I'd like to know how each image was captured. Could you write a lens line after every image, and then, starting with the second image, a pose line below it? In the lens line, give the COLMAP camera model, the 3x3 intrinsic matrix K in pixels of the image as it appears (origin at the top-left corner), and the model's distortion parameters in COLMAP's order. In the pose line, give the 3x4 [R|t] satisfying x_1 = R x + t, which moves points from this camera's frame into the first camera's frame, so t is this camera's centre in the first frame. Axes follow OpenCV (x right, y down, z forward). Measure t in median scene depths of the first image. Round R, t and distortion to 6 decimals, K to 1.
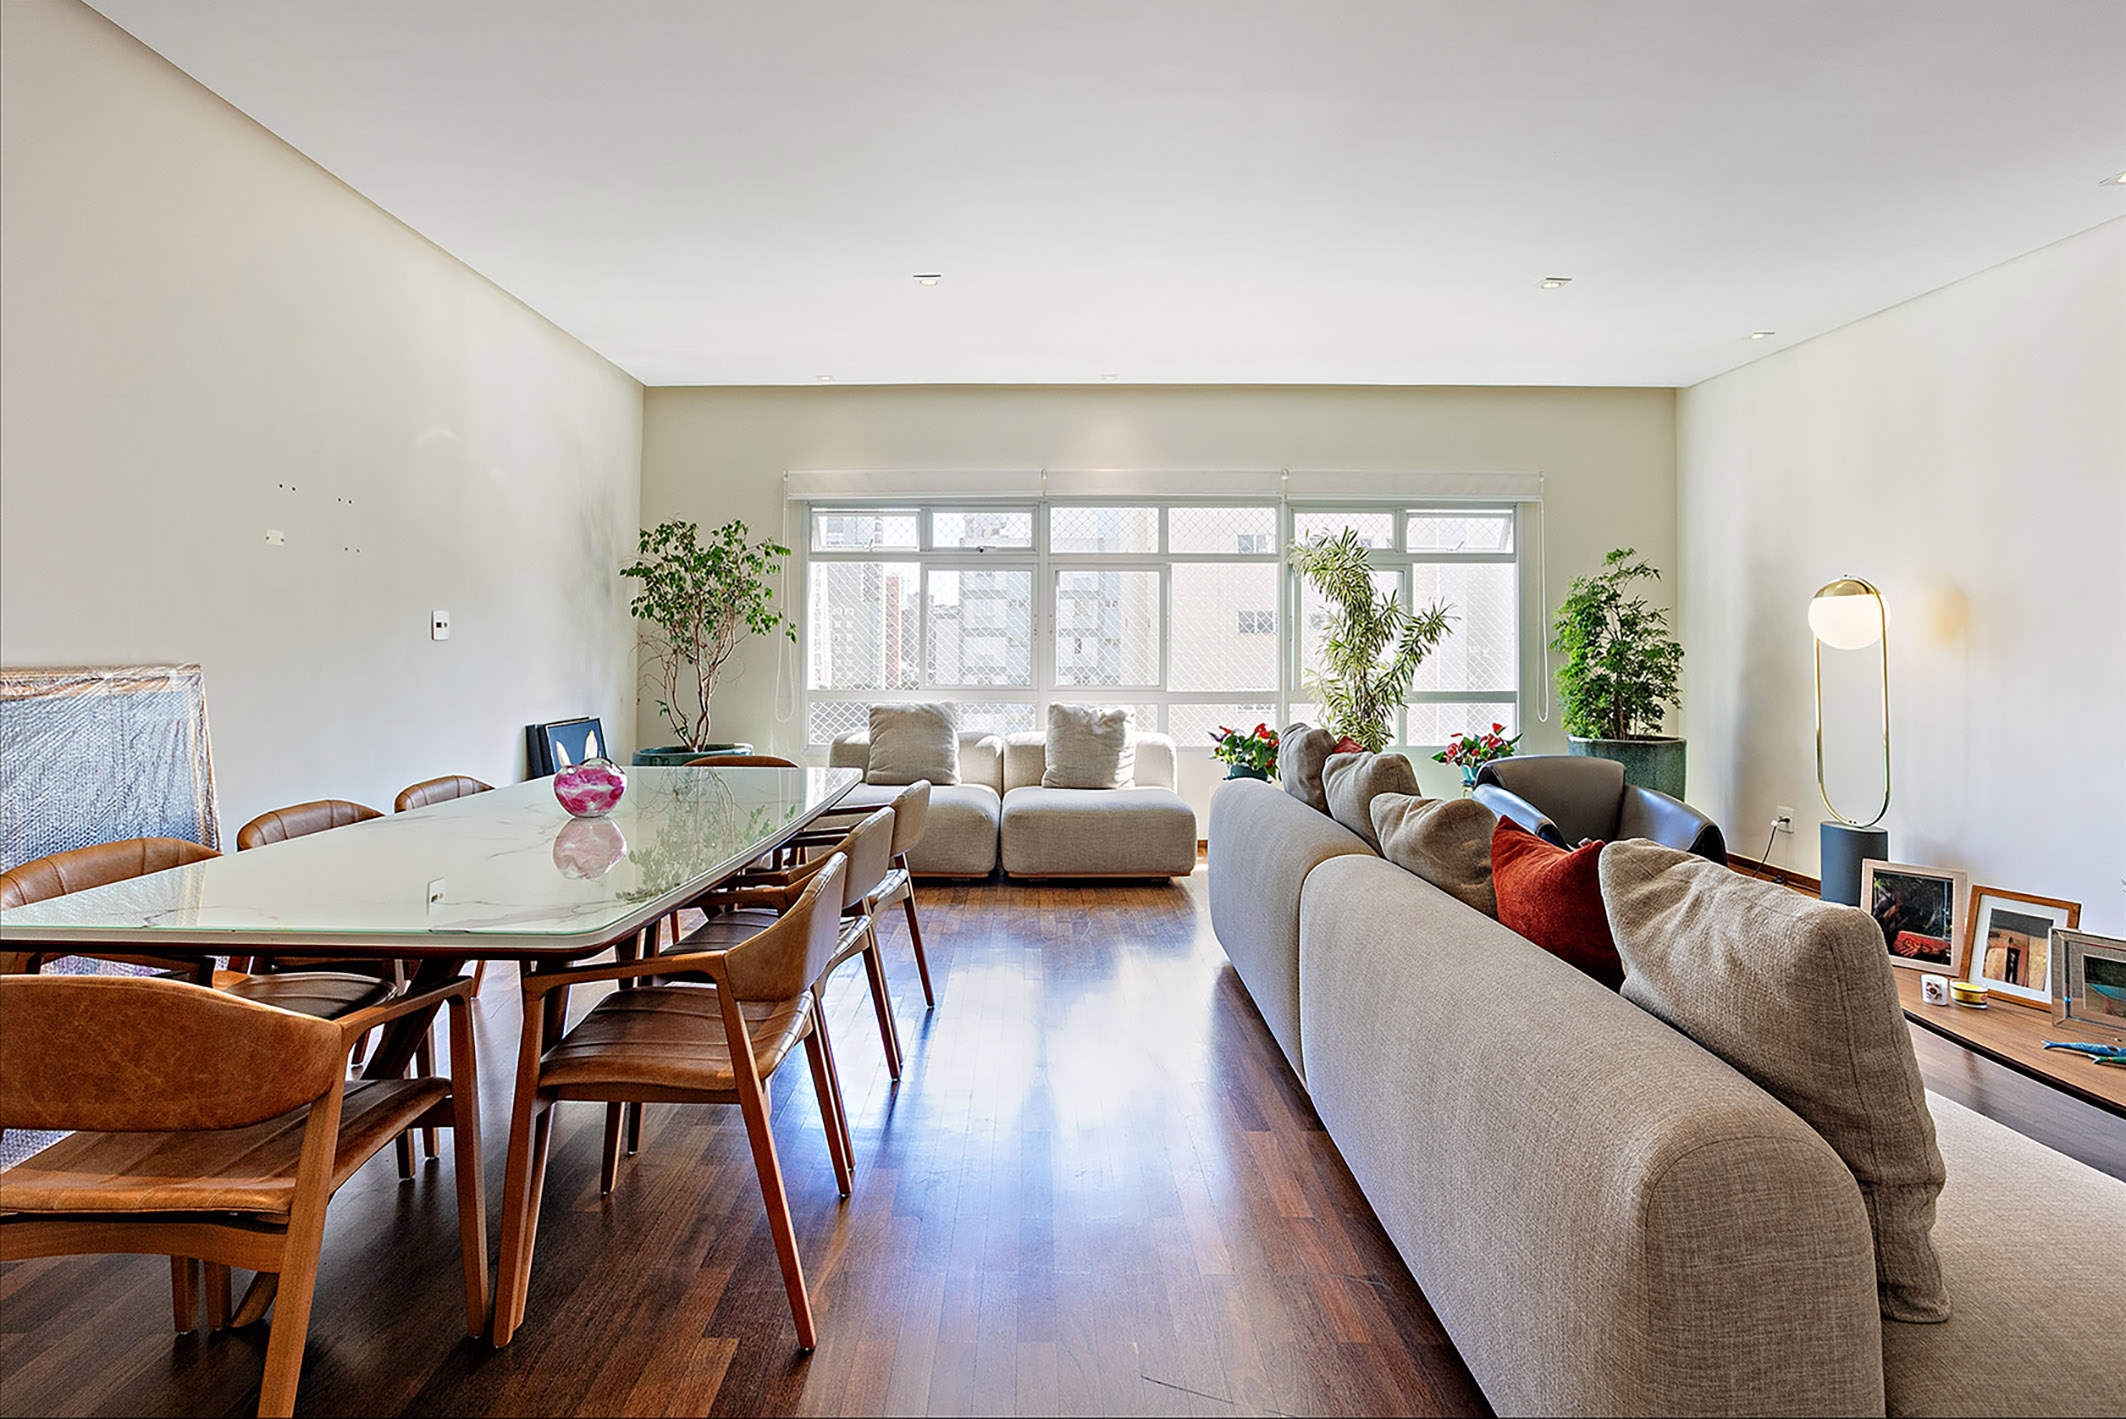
lens RADIAL K [[1167.8, 0, 1063.3], [0, 1167.8, 629.1], [0, 0, 1]] dist [-0.017997, 0.038075]
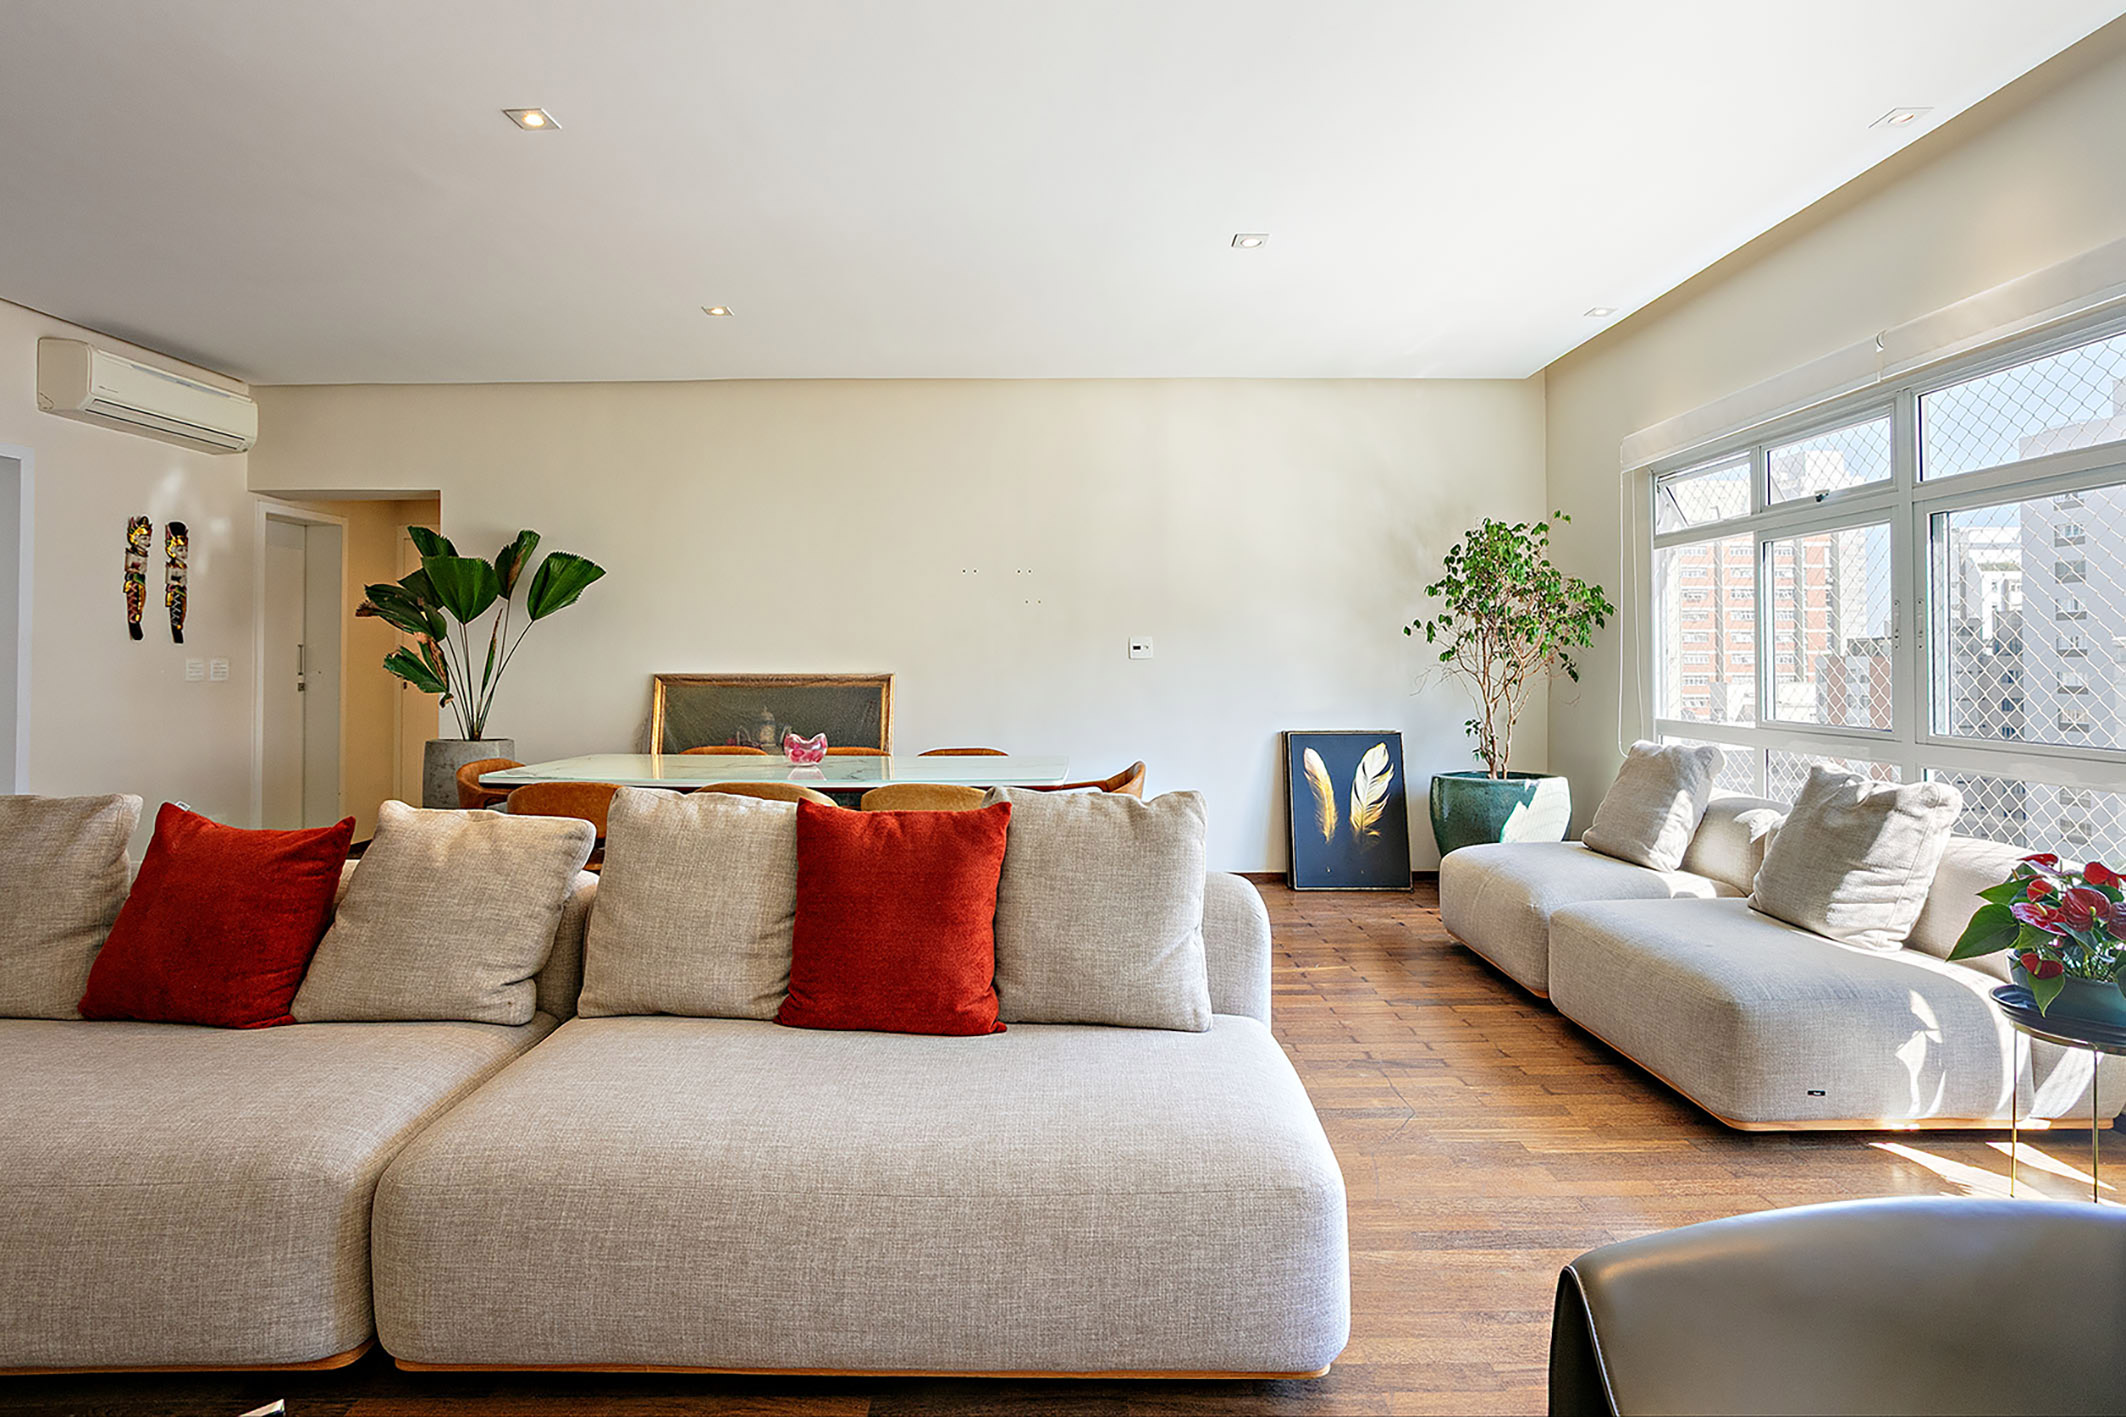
lens RADIAL K [[1096.1, 0, 1060.8], [0, 1096.1, 684.5], [0, 0, 1]] dist [-0.001073, 0.035507]
pose [[-0.020945, 0.018155, -0.999616, 0.501107], [0.016096, 0.999712, 0.017819, 0.010369], [0.999651, -0.015717, -0.021231, 0.629015]]
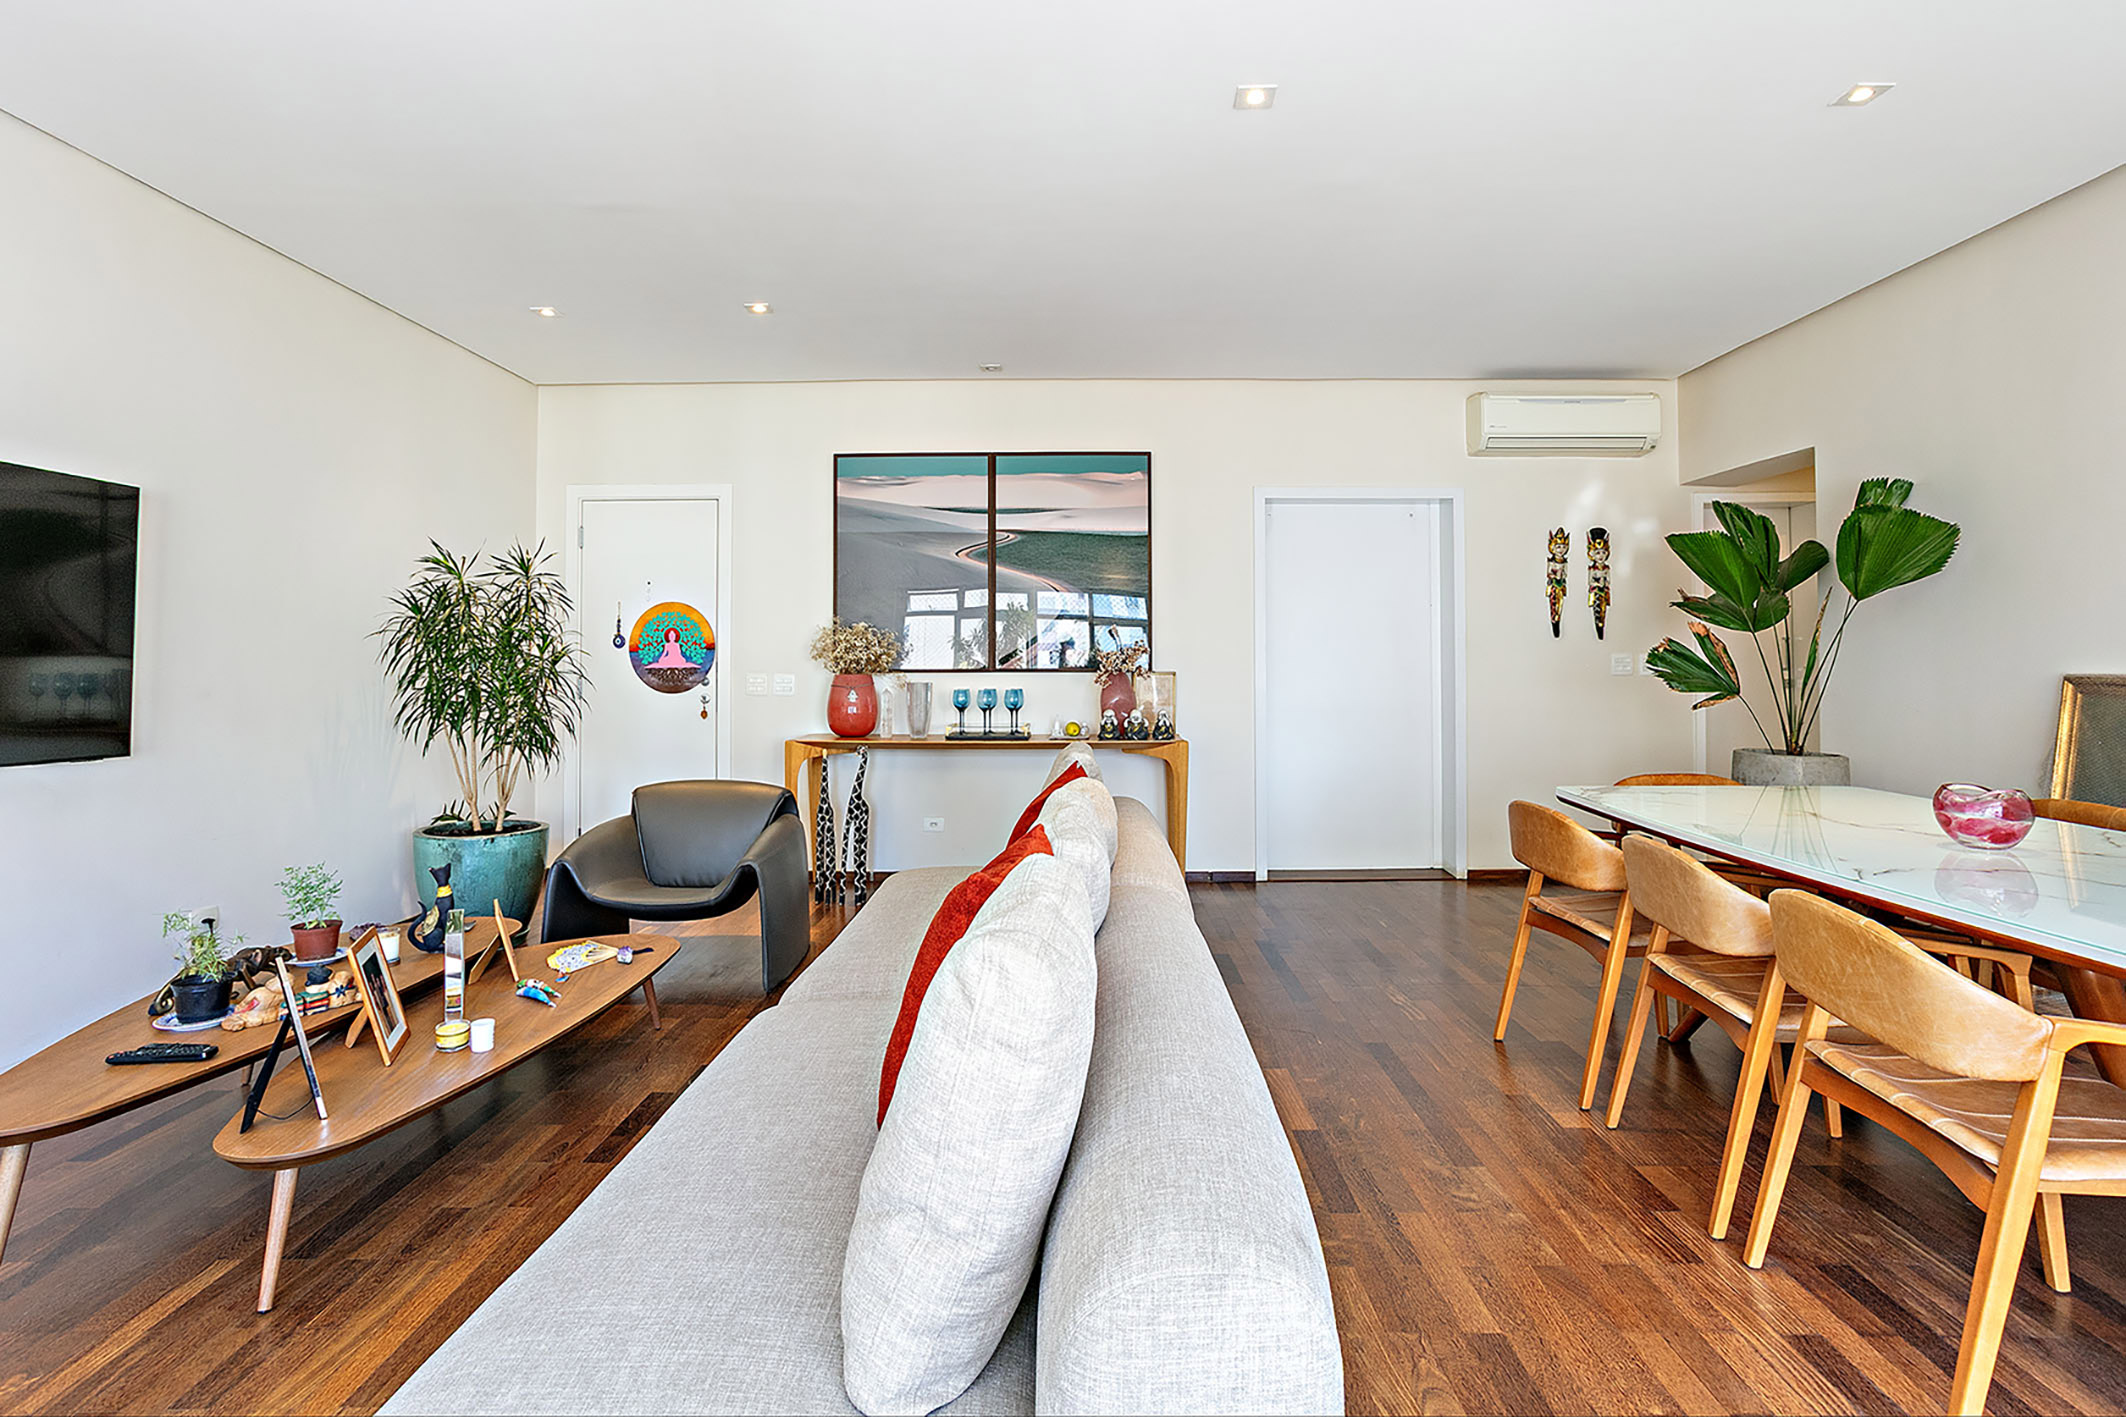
lens RADIAL K [[1167.8, 0, 1063.3], [0, 1167.8, 628.1], [0, 0, 1]] dist [-0.017997, 0.038075]
pose [[-0.999653, 0.002371, 0.026220, 0.135150], [0.001276, 0.999129, -0.041714, 0.012999], [-0.026297, -0.041666, -0.998785, 0.875134]]
